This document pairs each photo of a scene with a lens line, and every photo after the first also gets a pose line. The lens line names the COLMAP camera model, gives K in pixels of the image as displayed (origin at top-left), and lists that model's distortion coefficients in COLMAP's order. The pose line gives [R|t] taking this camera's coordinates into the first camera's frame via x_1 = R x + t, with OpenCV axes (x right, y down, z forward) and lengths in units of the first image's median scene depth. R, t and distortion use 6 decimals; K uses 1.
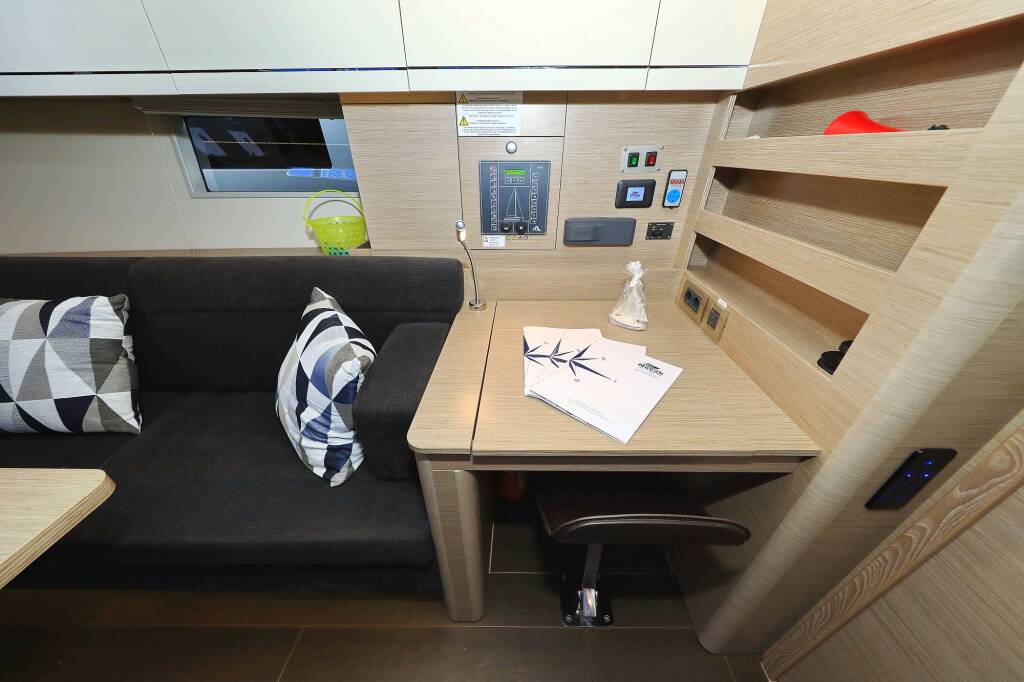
lens RADIAL K [[344.0, 0, 512.0], [0, 344.0, 341.0], [0, 0, 1]] dist [0.001656, 0.000034]
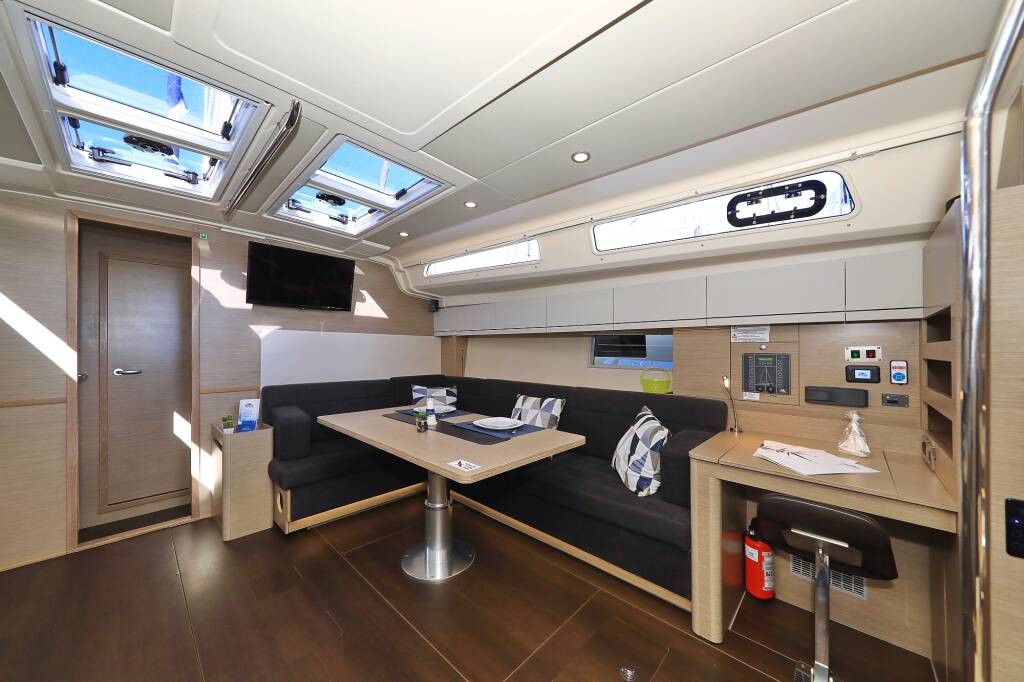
lens RADIAL K [[344.0, 0, 512.0], [0, 344.0, 341.0], [0, 0, 1]] dist [0.001656, 0.000034]
pose [[0.738232, -0.009004, -0.674487, 0.250290], [-0.331992, 0.865571, -0.374924, 0.559943], [0.587193, 0.500705, 0.636003, -1.004387]]
